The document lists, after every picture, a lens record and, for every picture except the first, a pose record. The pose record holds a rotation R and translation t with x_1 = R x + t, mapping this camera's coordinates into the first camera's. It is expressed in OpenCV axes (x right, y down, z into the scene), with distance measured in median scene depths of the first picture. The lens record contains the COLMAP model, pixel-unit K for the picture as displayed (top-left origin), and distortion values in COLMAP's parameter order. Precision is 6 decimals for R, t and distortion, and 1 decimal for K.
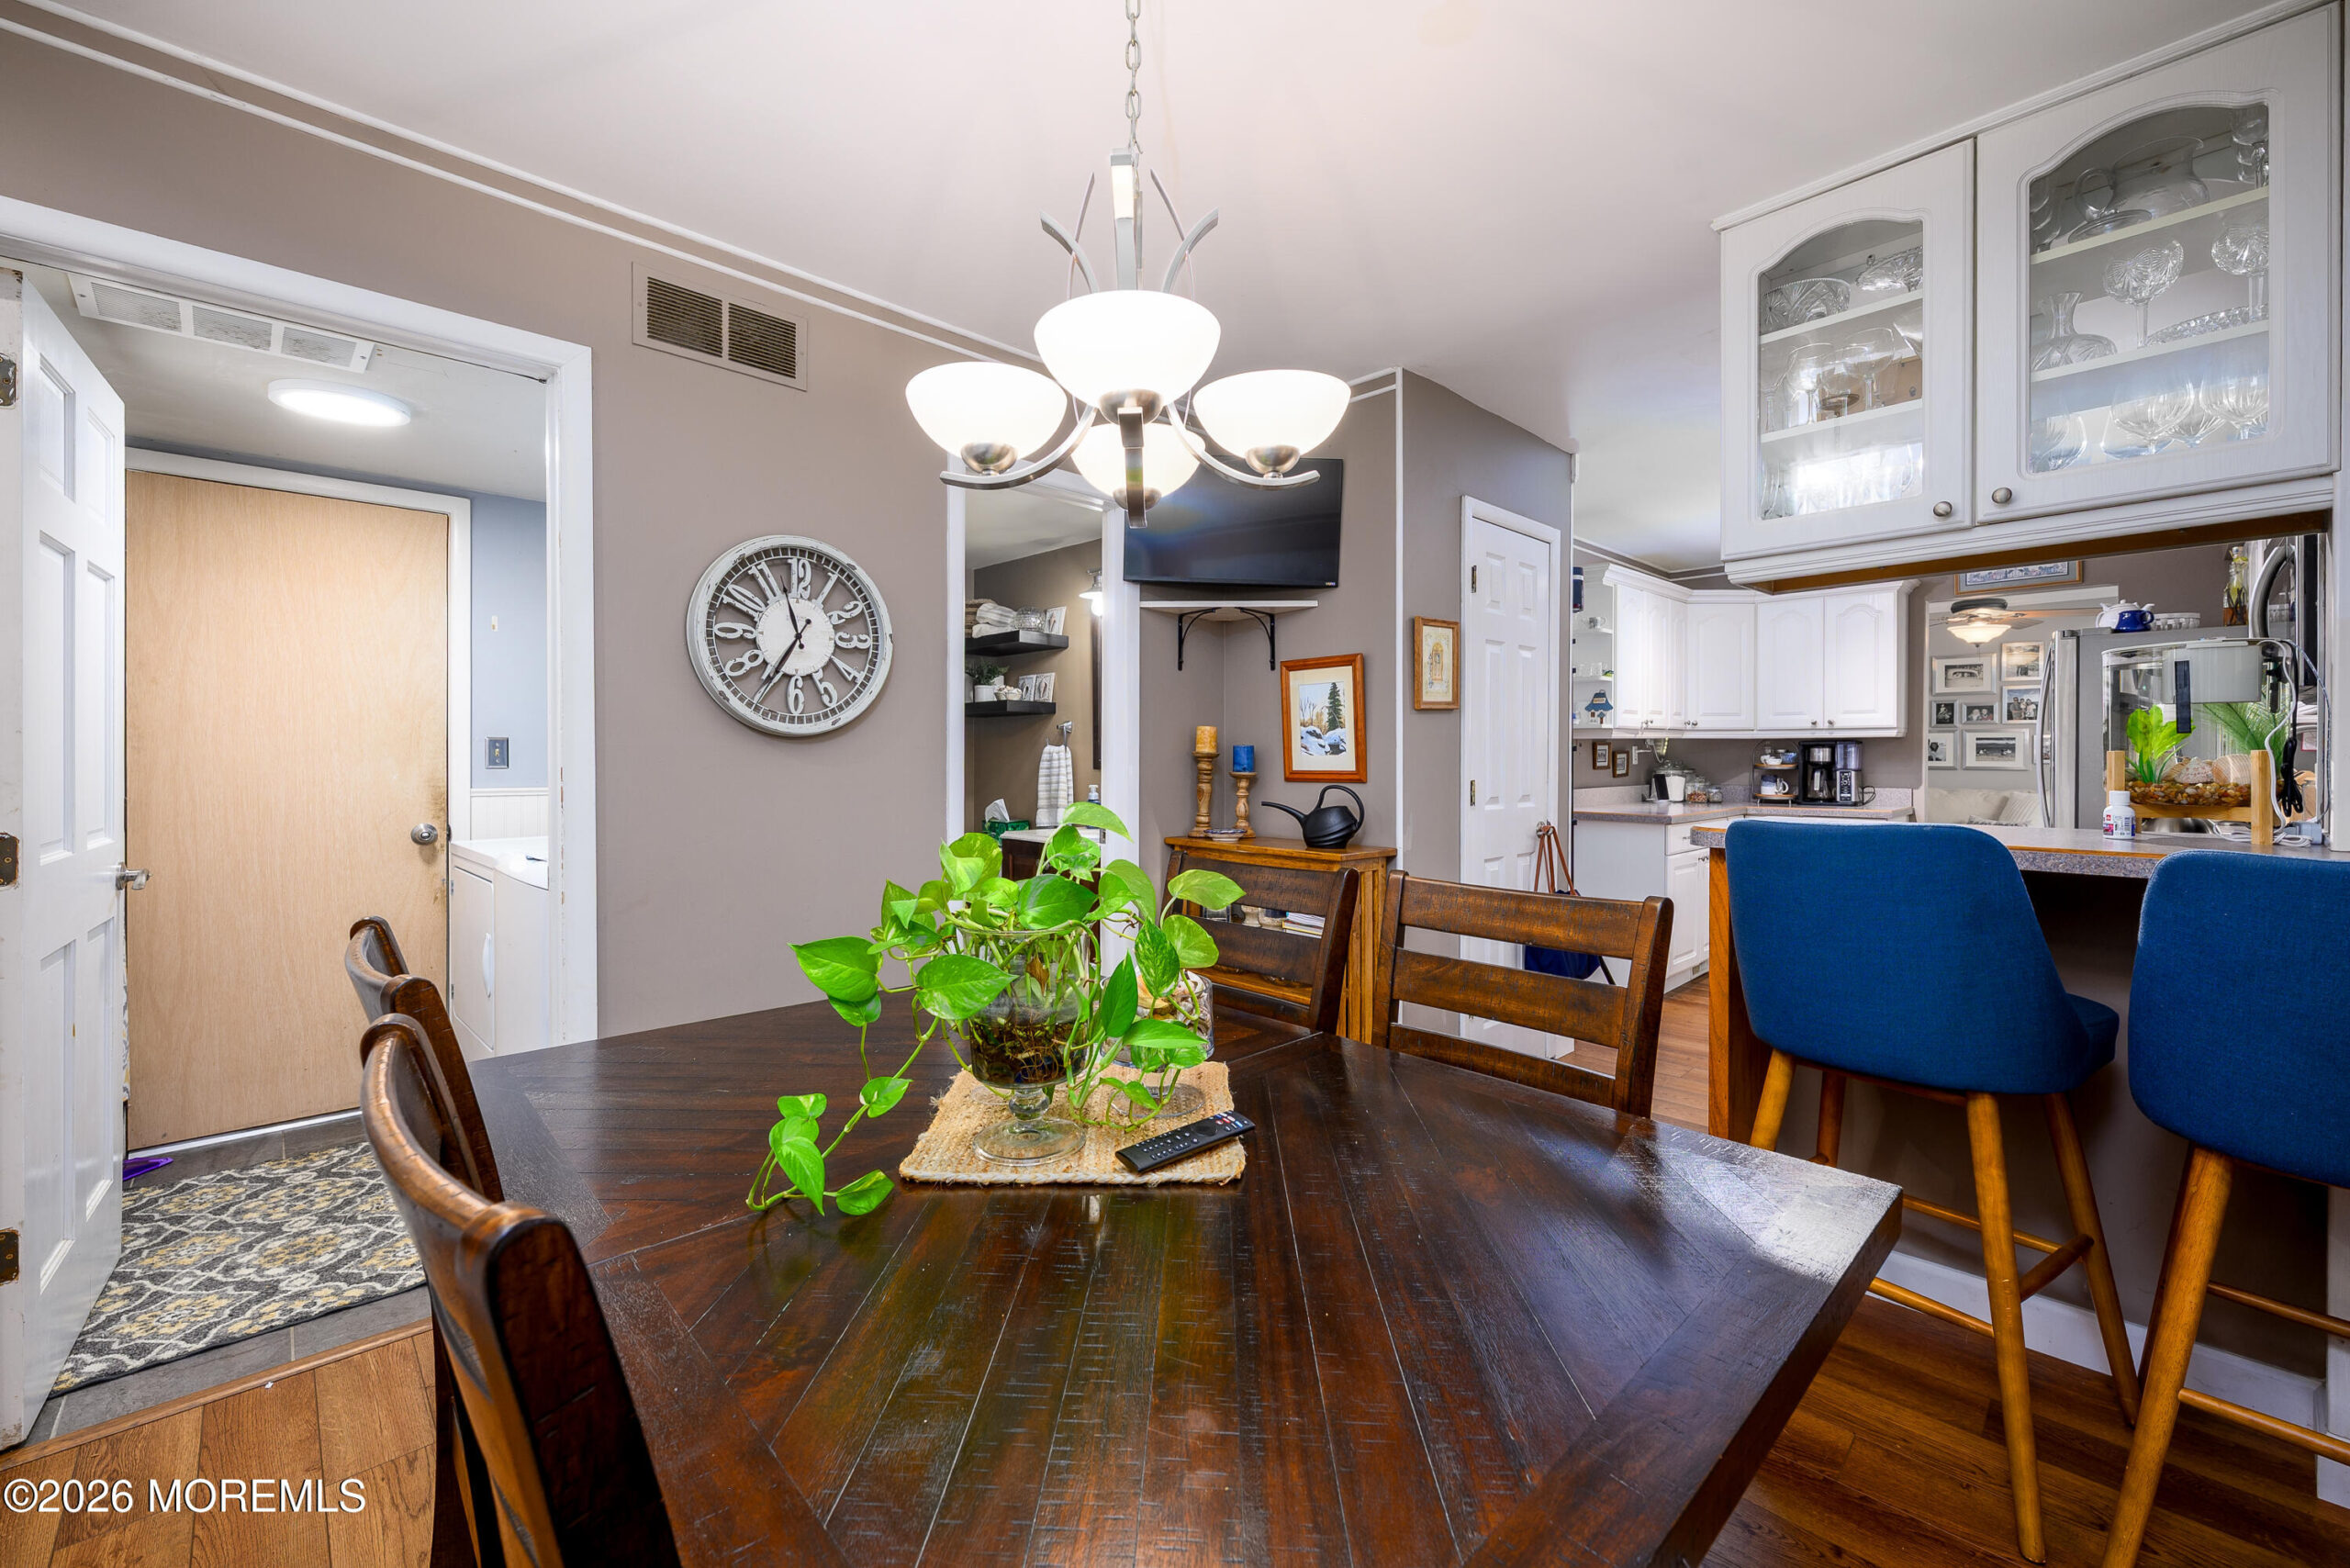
lens RADIAL K [[956.7, 0, 1193.1], [0, 956.7, 771.5], [0, 0, 1]] dist [-0.002098, 0.001646]
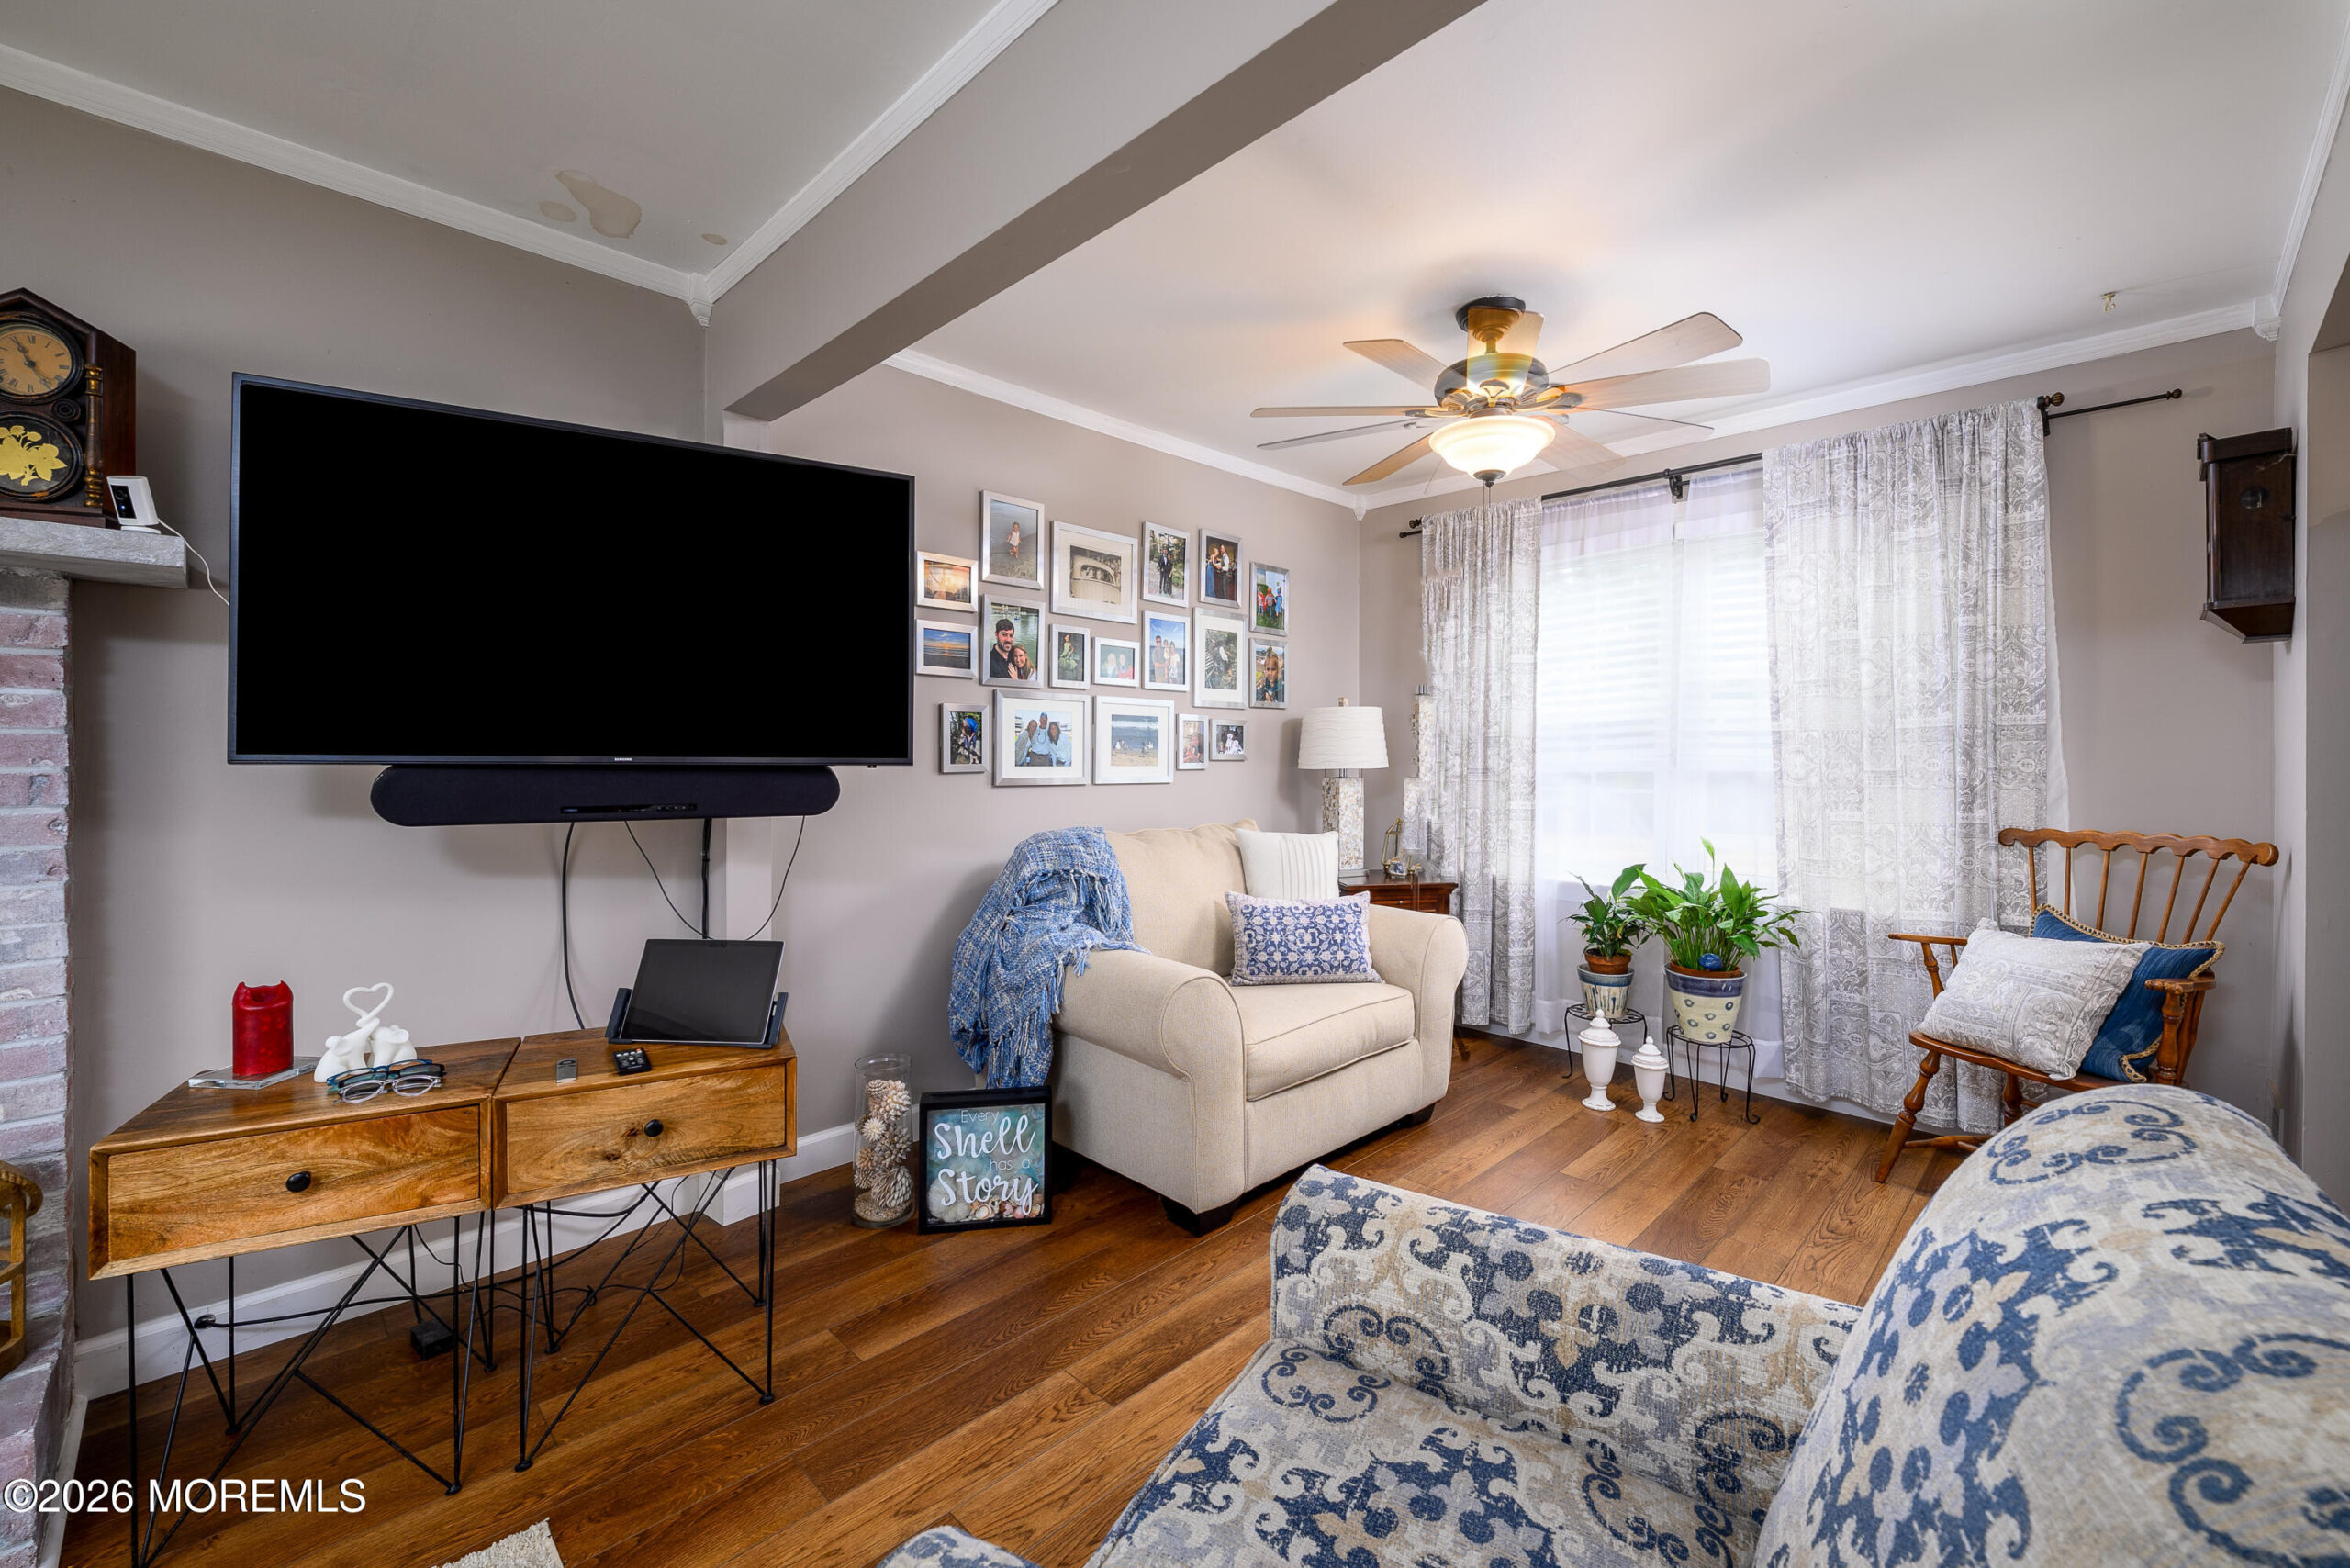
lens RADIAL K [[956.7, 0, 1179.0], [0, 956.7, 756.2], [0, 0, 1]] dist [-0.002098, 0.001646]
pose [[0.000808, -0.005609, 0.999984, 0.546032], [0.012579, 0.999905, 0.005599, -0.027151], [-0.999921, 0.012574, 0.000878, 1.469626]]
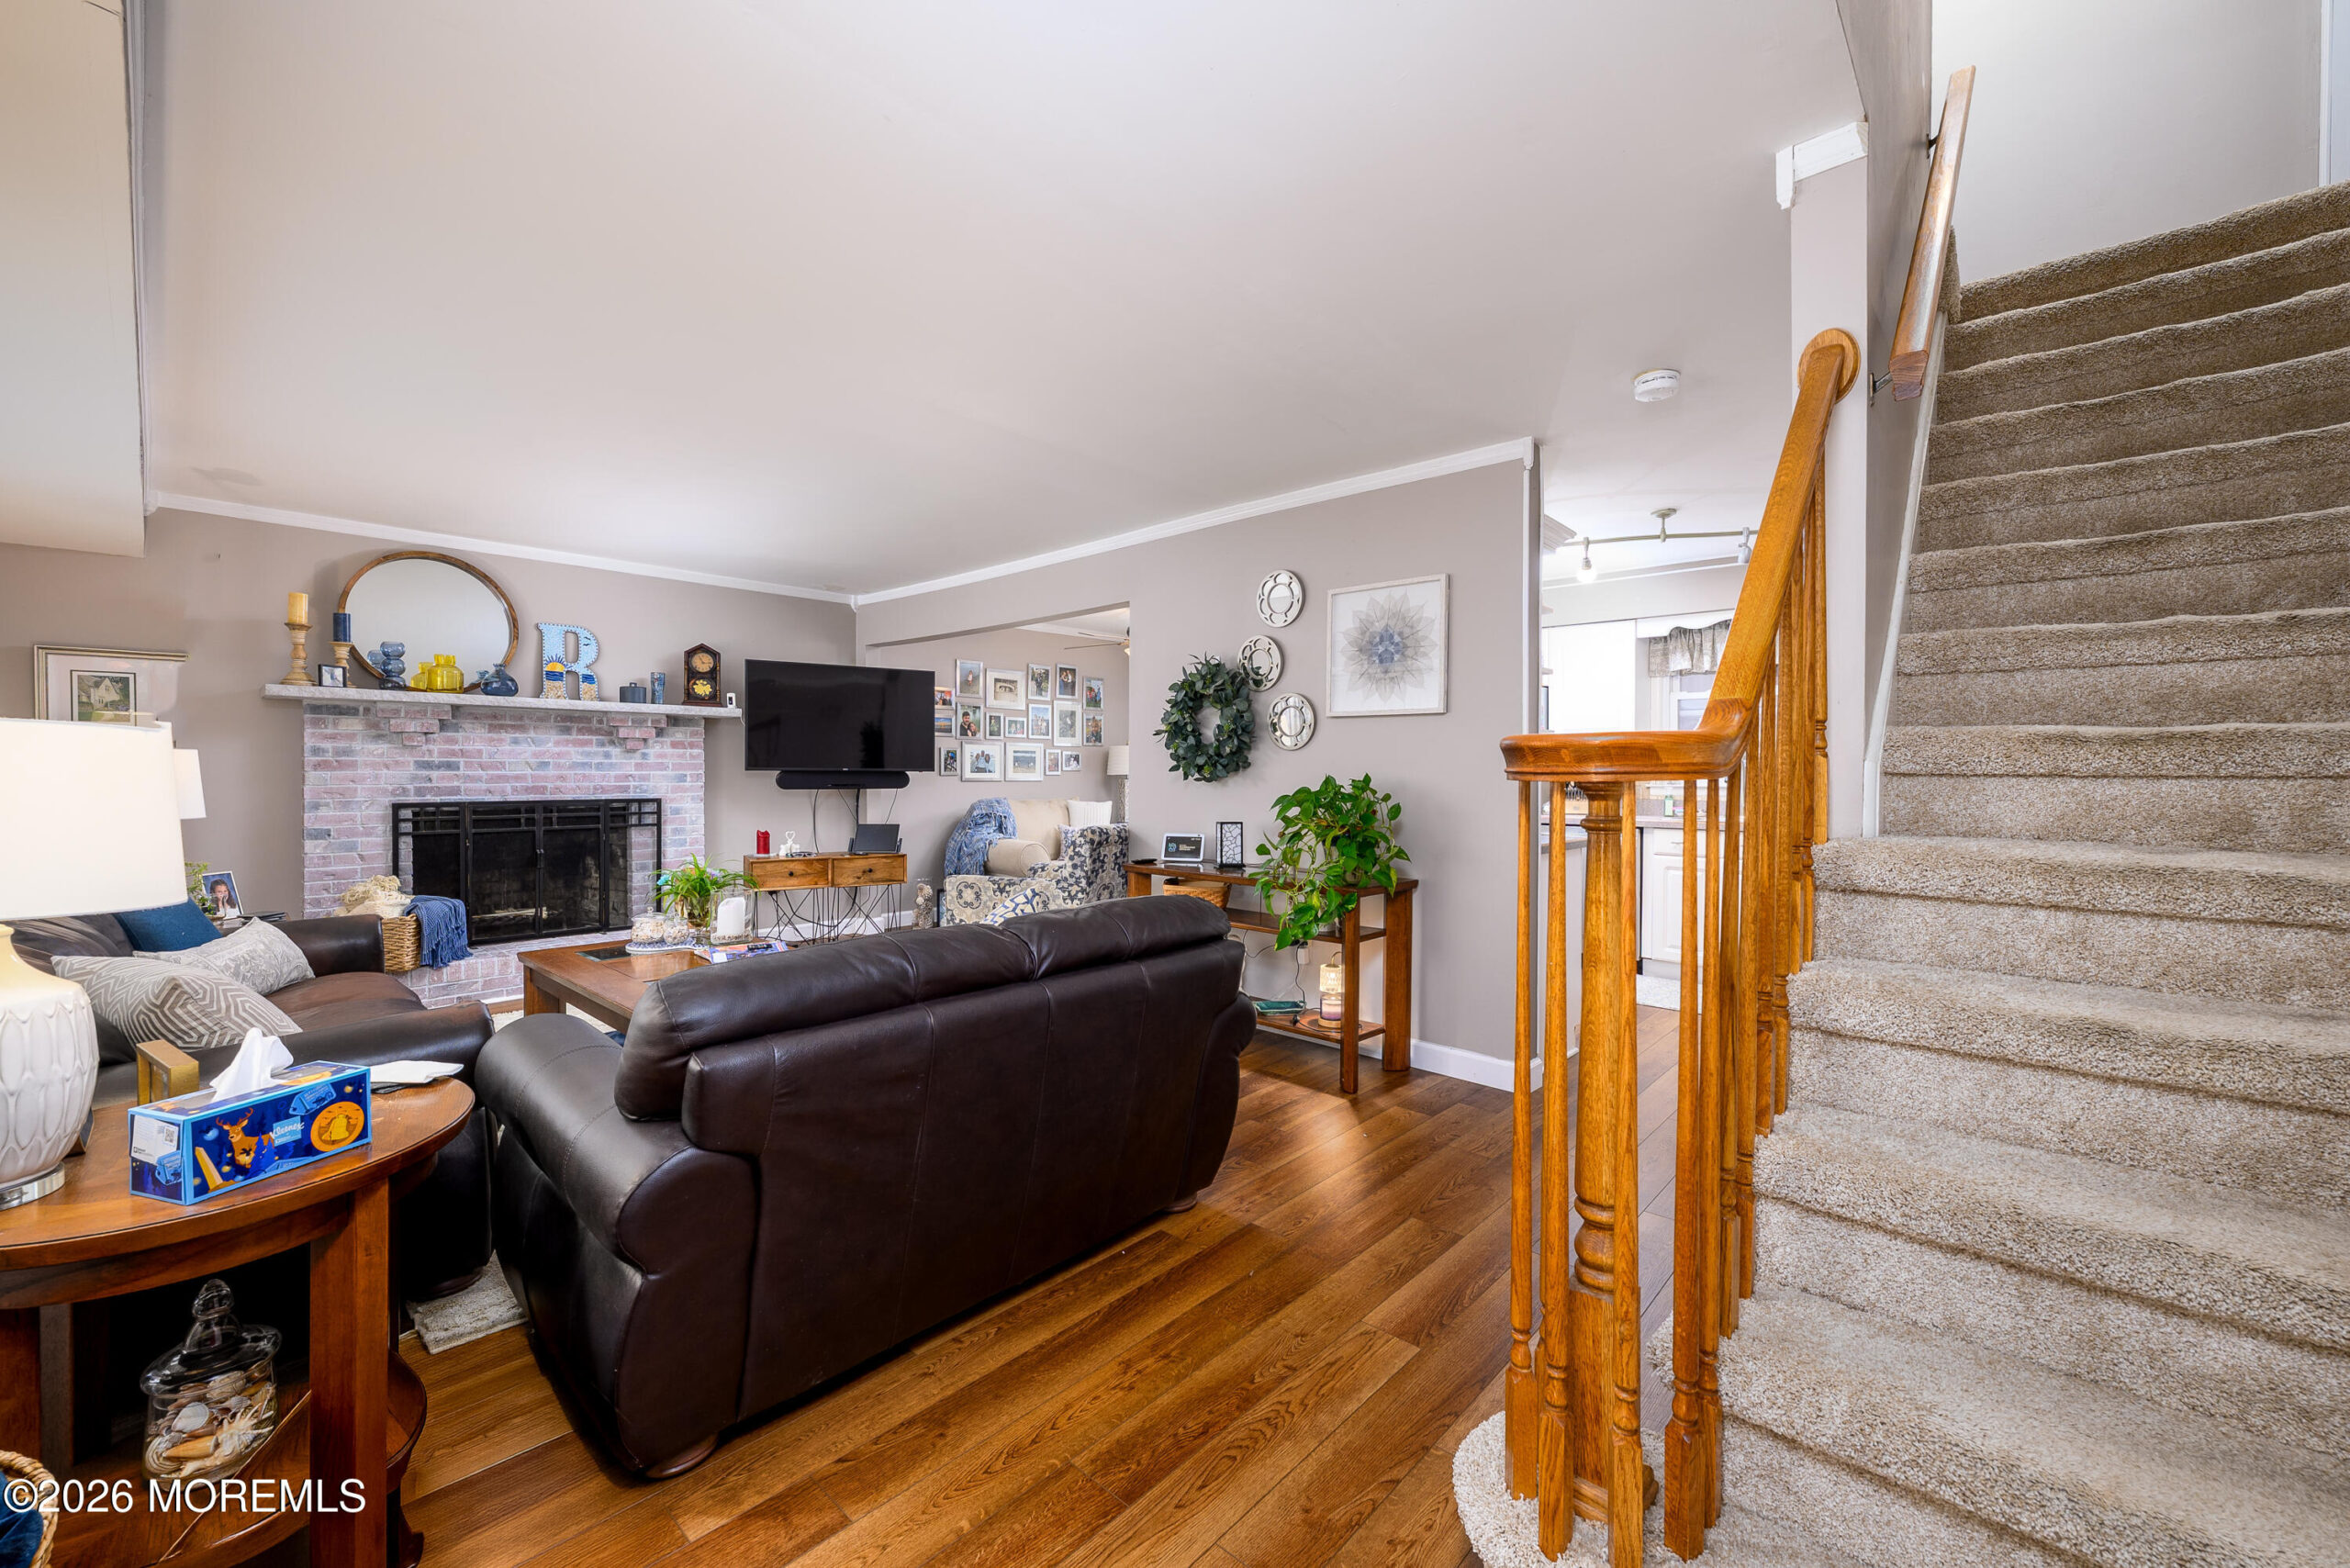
lens RADIAL K [[956.7, 0, 1173.2], [0, 956.7, 777.3], [0, 0, 1]] dist [-0.002098, 0.001646]
pose [[-0.039846, -0.011895, 0.999135, -0.344811], [0.011516, 0.999857, 0.012363, -0.026151], [-0.999139, 0.011999, -0.039703, 1.318471]]
